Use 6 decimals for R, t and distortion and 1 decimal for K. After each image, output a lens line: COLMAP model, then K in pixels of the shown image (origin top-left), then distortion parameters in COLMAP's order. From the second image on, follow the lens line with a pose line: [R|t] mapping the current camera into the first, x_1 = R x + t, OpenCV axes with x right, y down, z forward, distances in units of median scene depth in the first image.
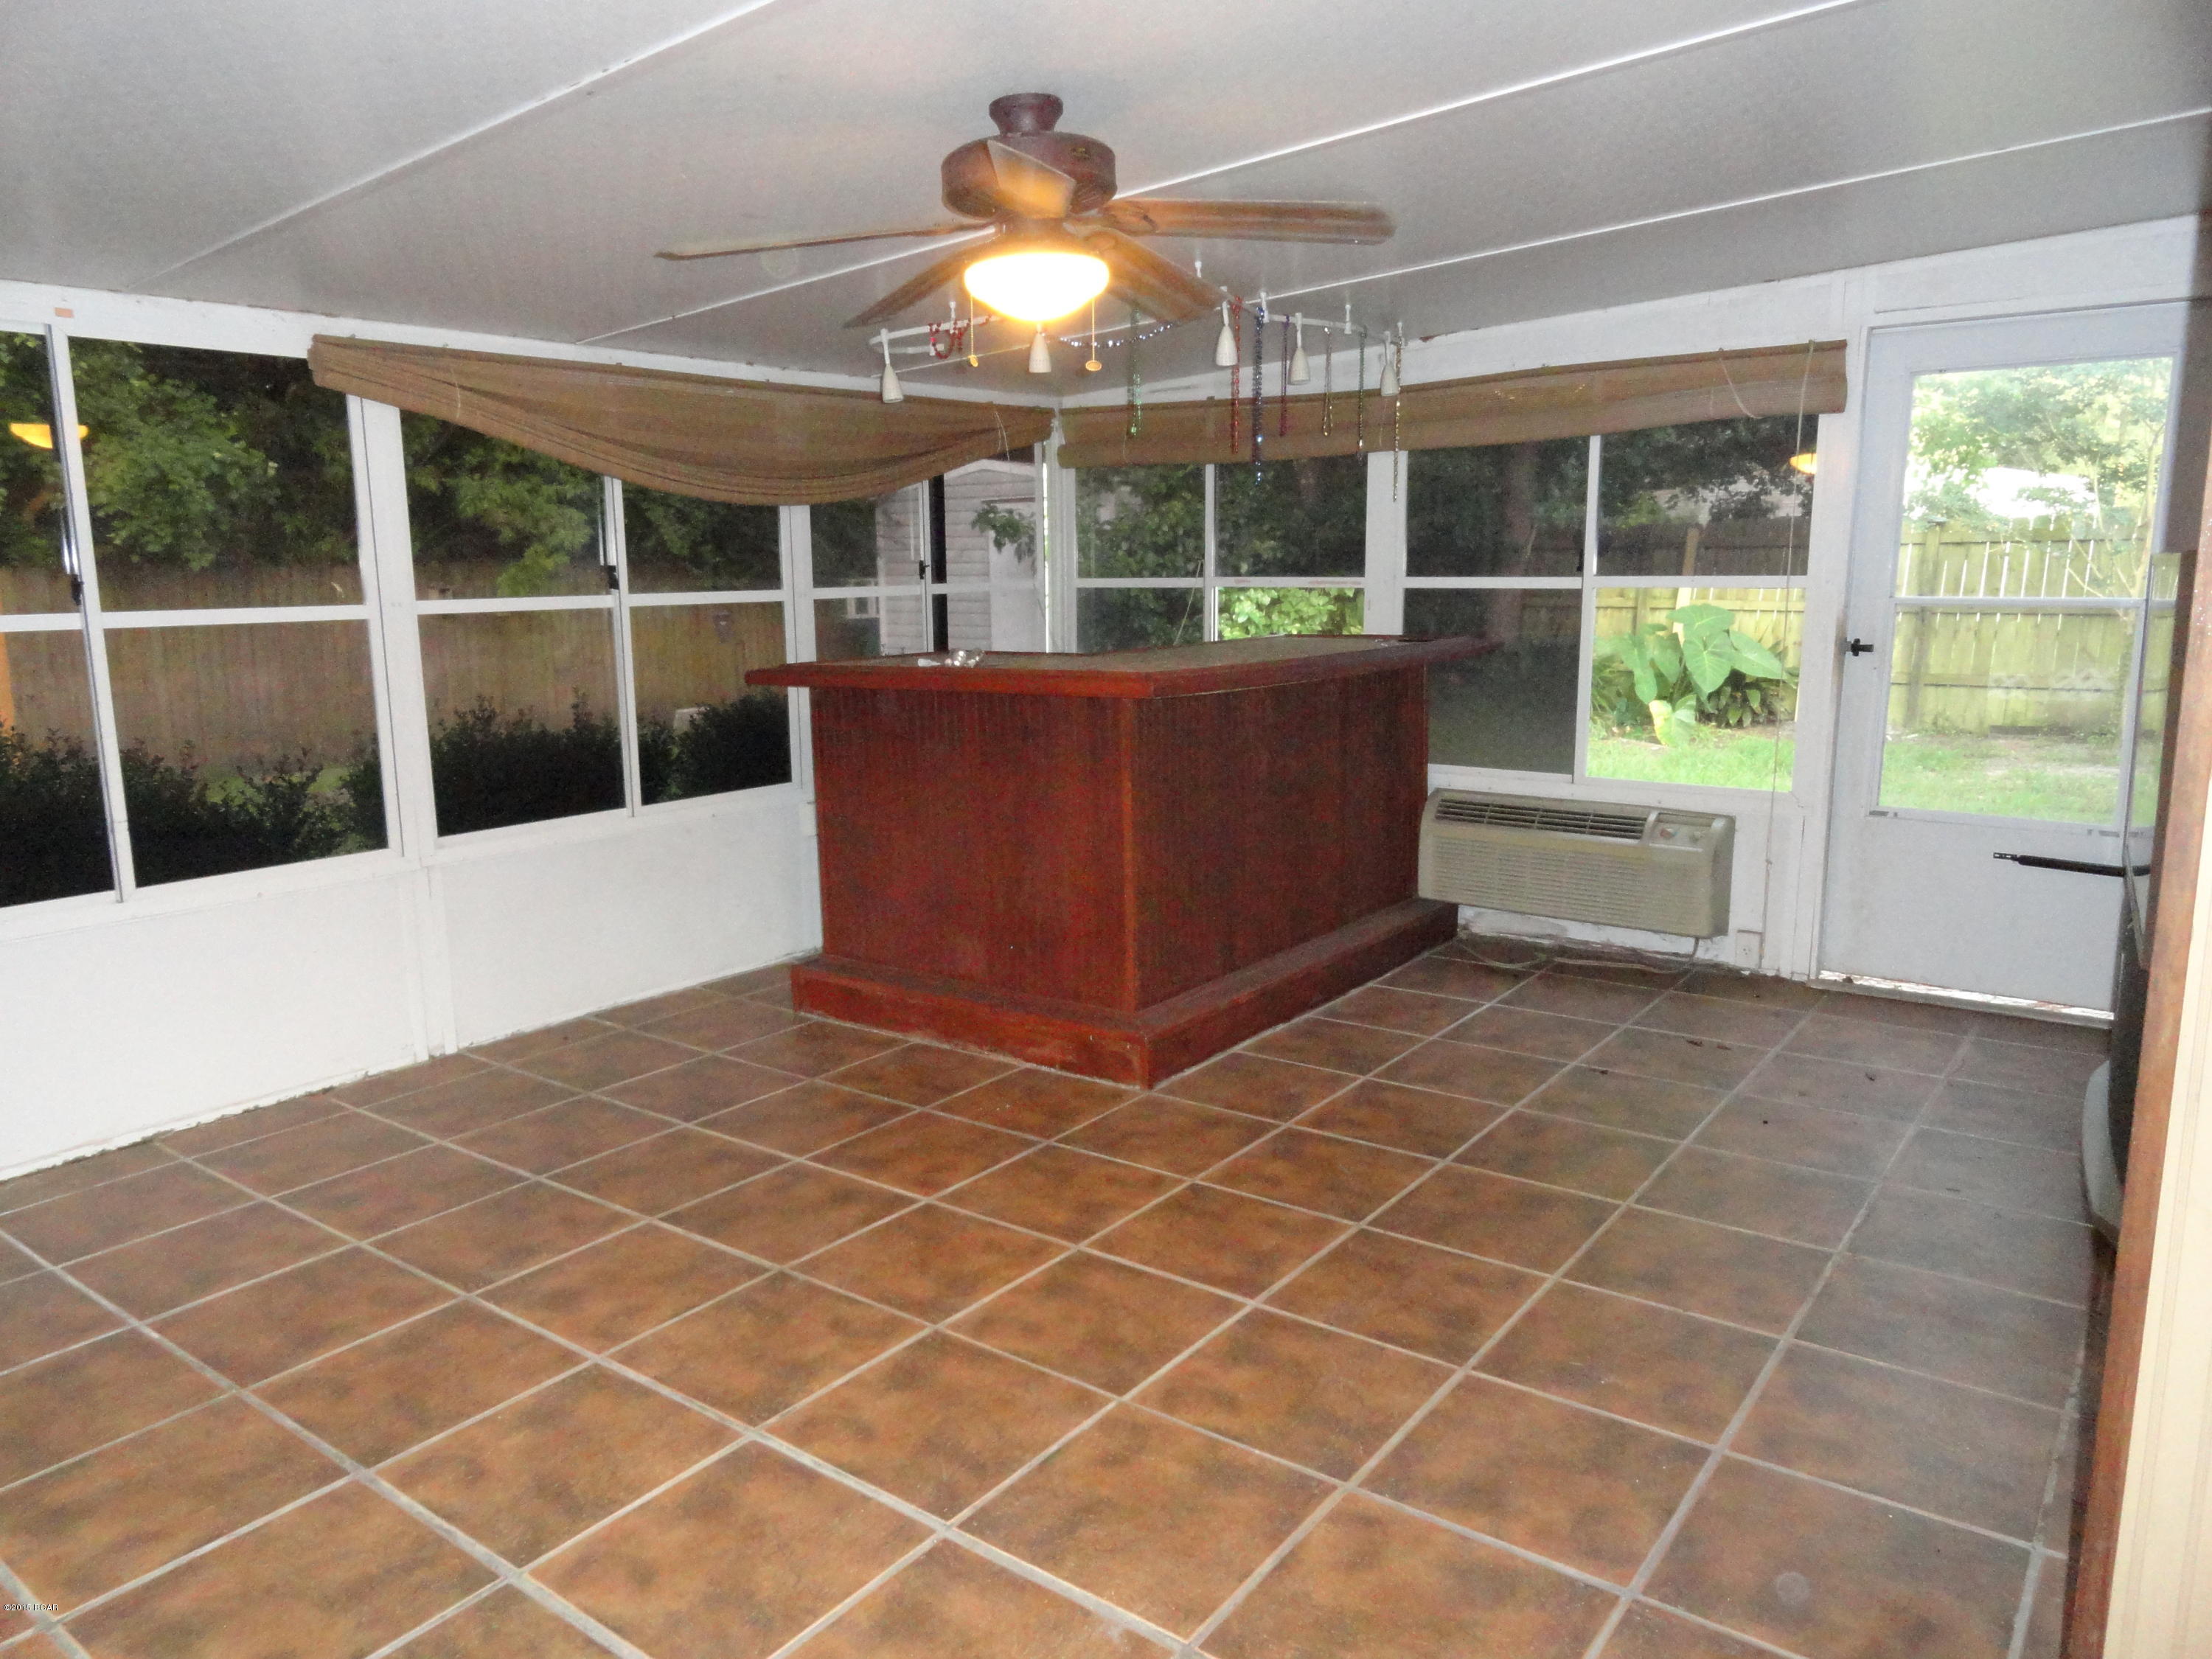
lens RADIAL K [[1524.3, 0, 1095.8], [0, 1524.3, 827.5], [0, 0, 1]] dist [0.002735, 0.002222]
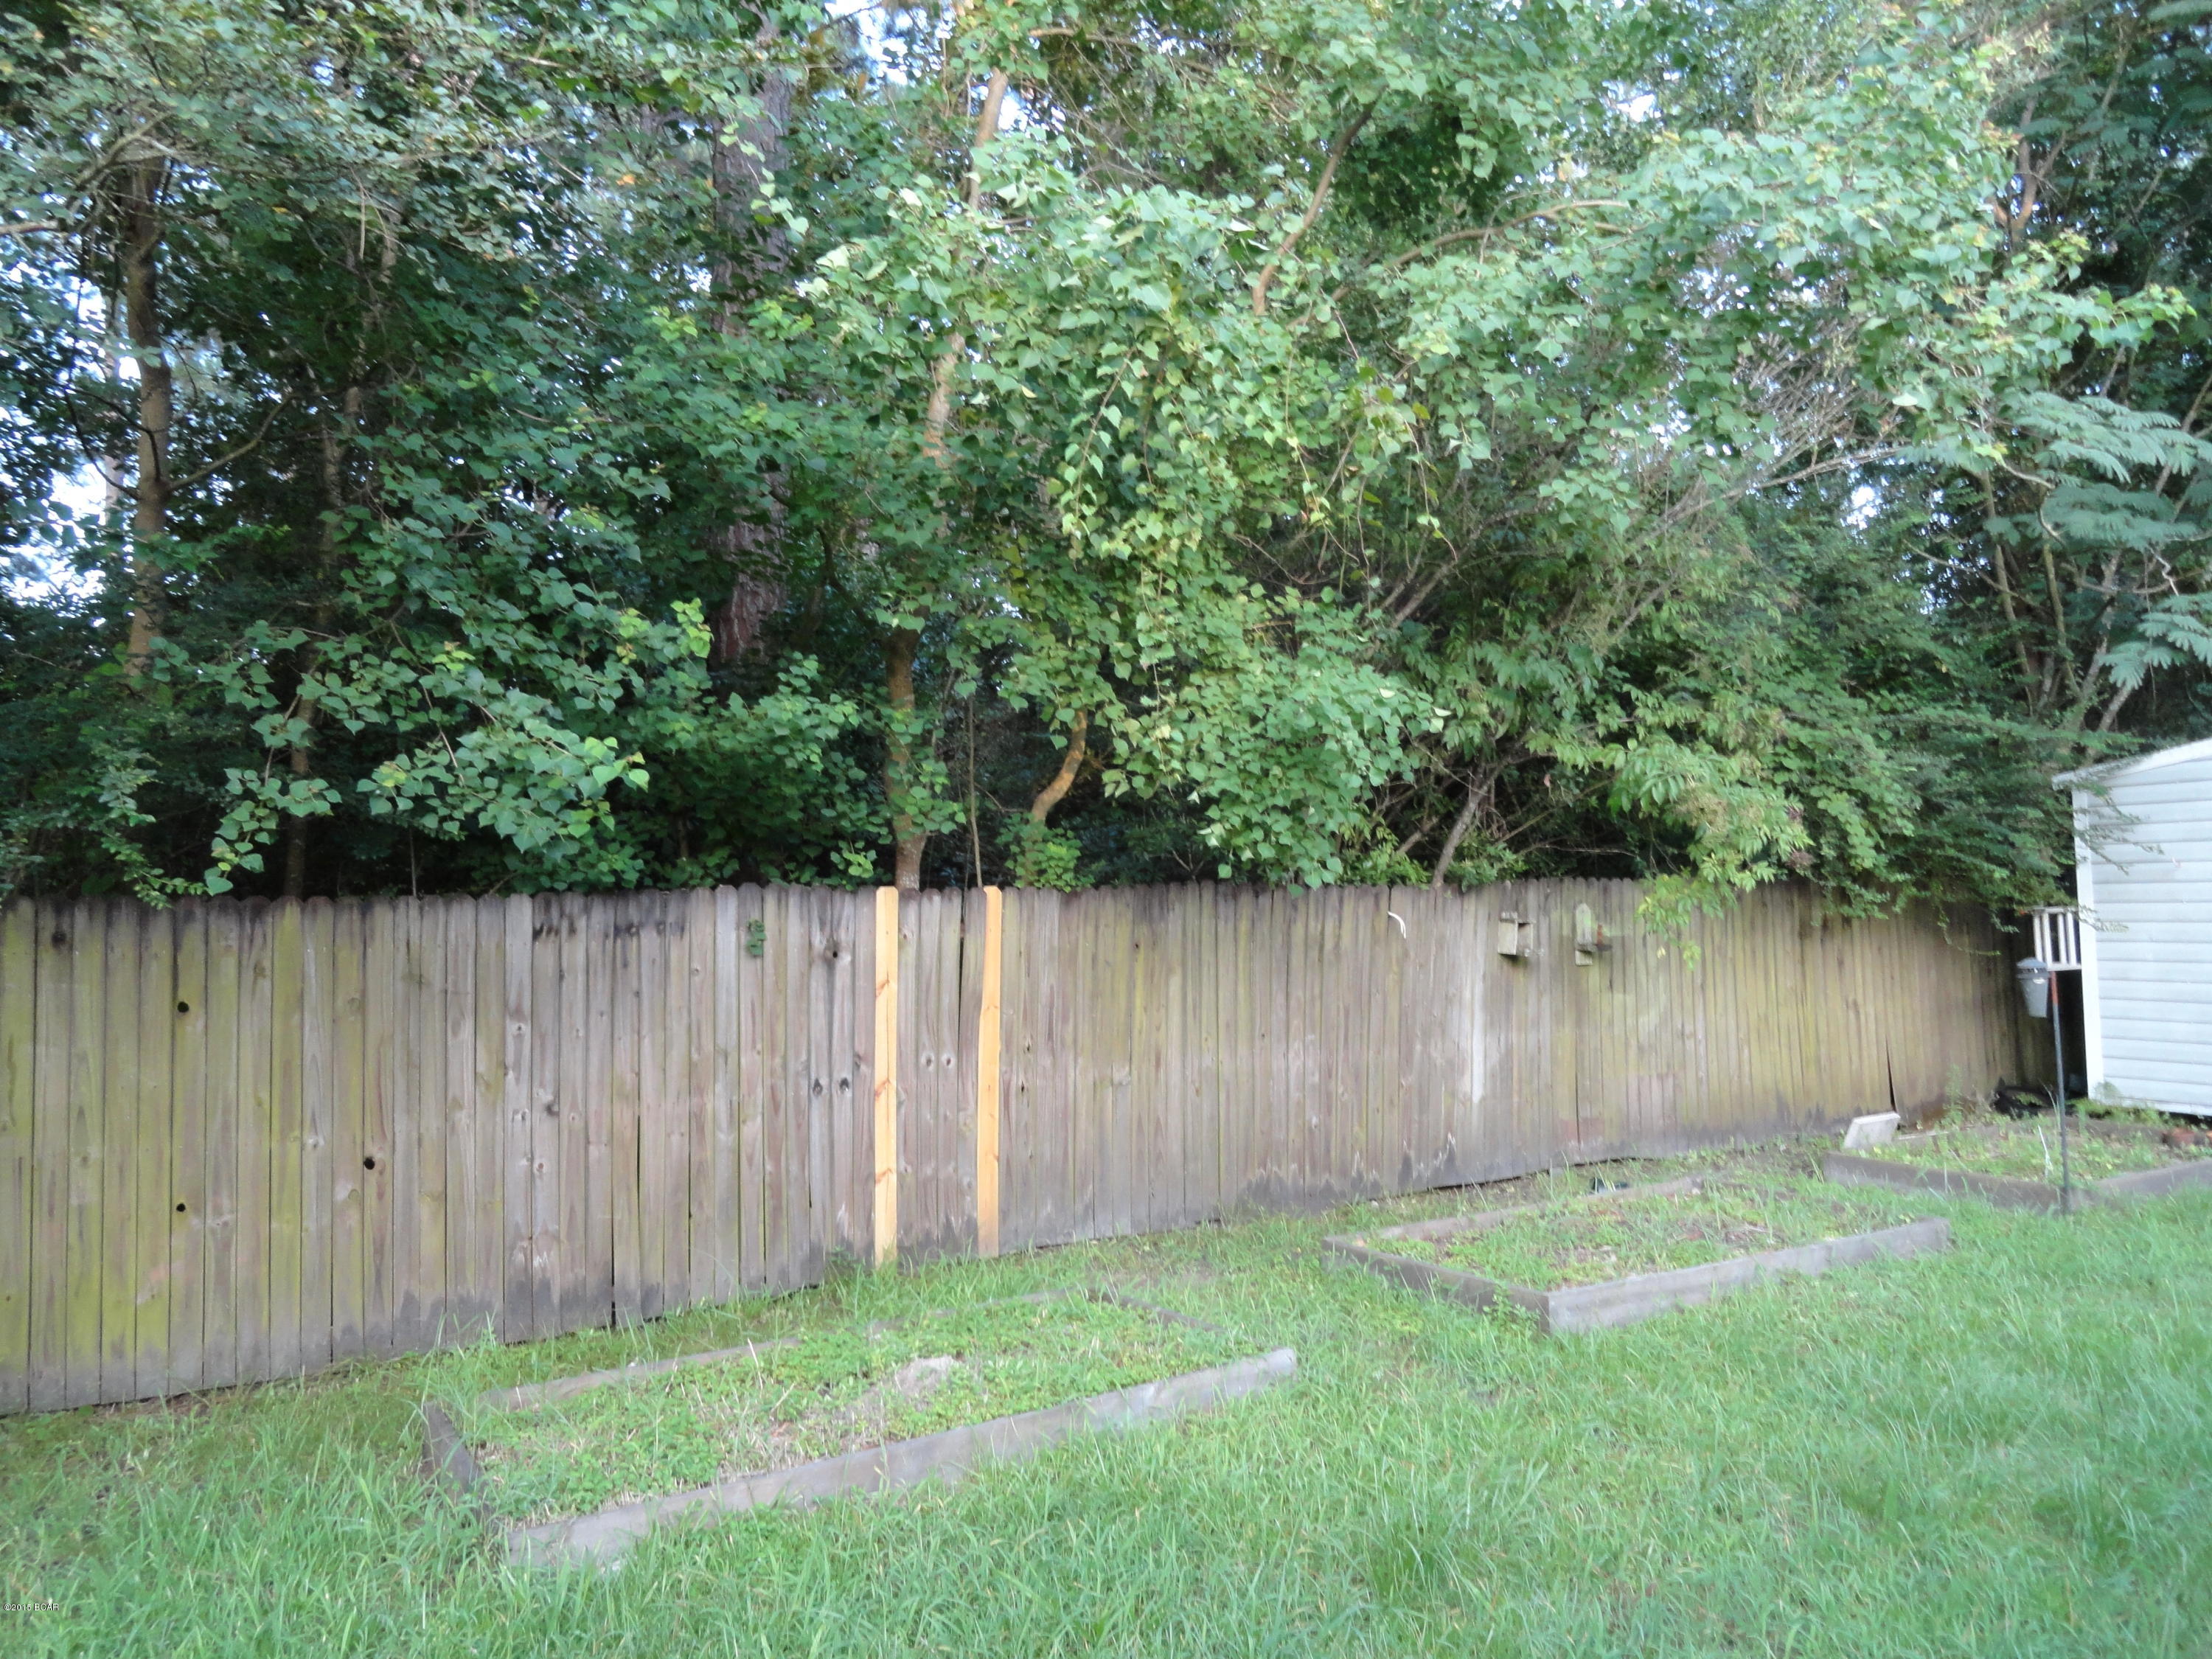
lens RADIAL K [[1524.3, 0, 1095.8], [0, 1524.3, 832.2], [0, 0, 1]] dist [0.002735, 0.002222]
pose [[0.928576, -0.029533, -0.369965, -1.281802], [-0.053008, 0.976056, -0.210962, -0.170712], [0.367336, 0.215505, 0.904777, 1.216732]]
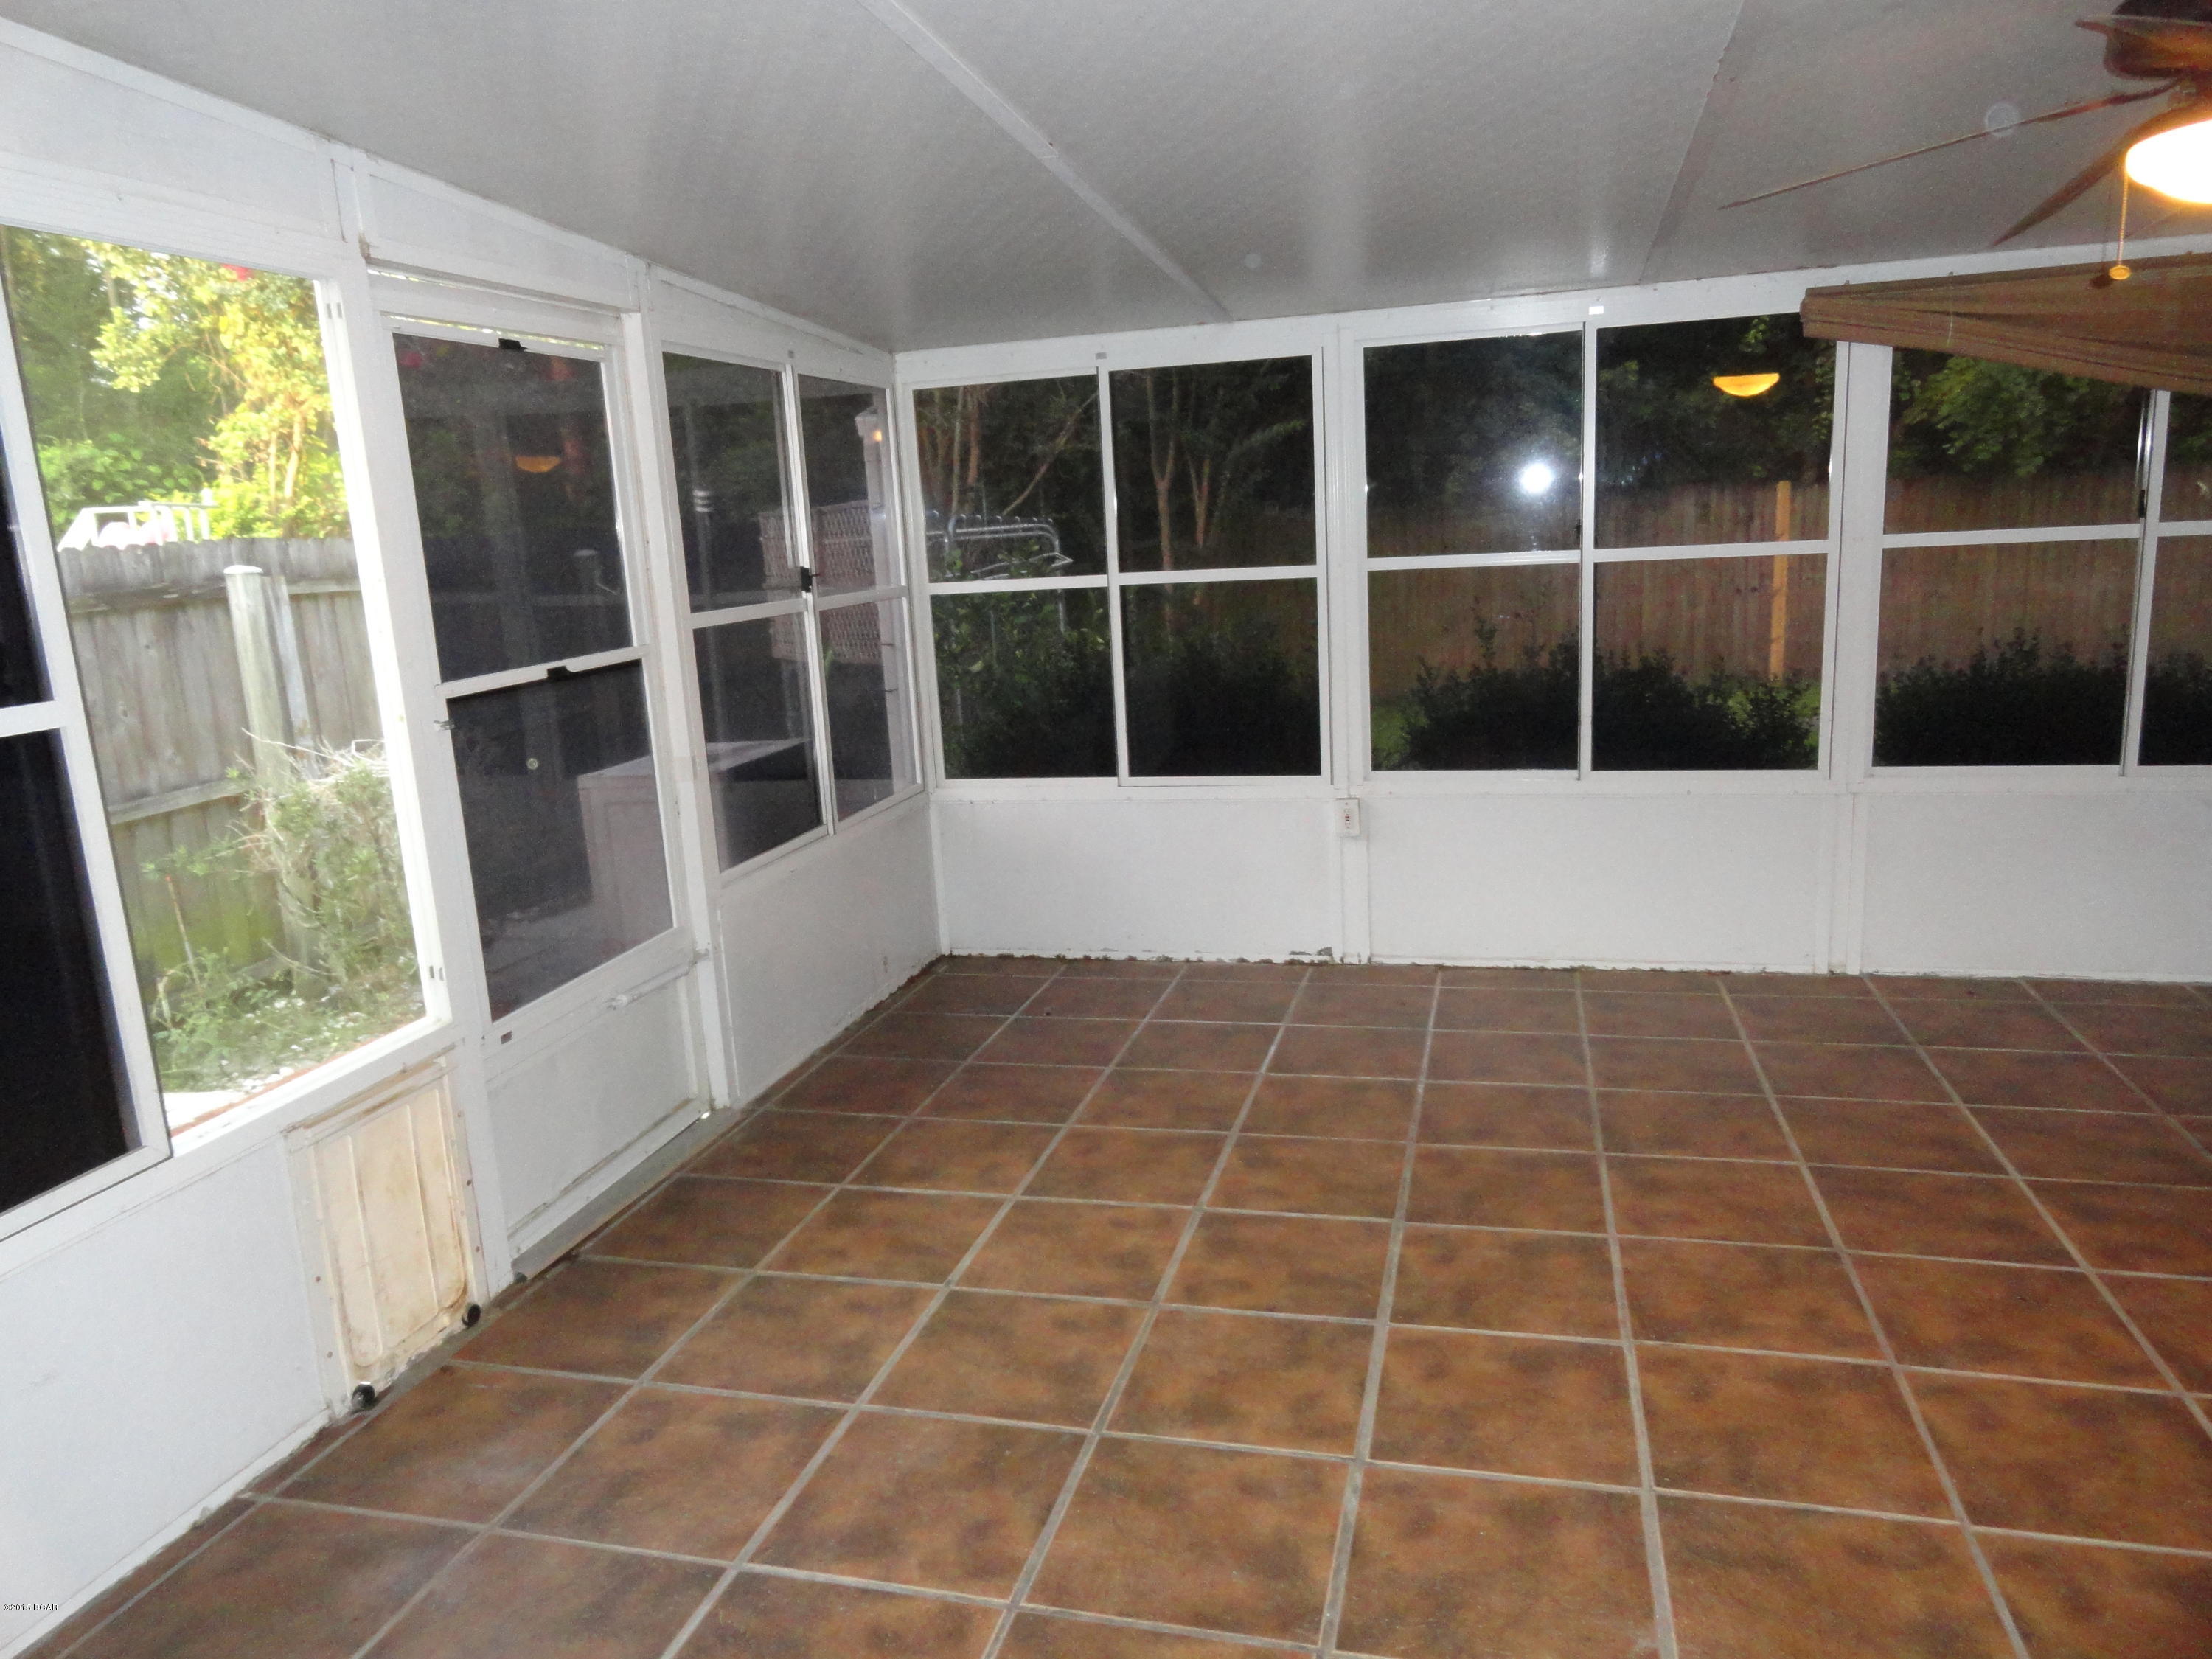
lens RADIAL K [[1524.3, 0, 1090.7], [0, 1524.3, 822.2], [0, 0, 1]] dist [0.002735, 0.002222]
pose [[0.379135, 0.175078, -0.908628, 0.382787], [-0.111545, 0.983425, 0.142947, -0.055109], [0.918594, 0.047156, 0.392379, 0.142887]]
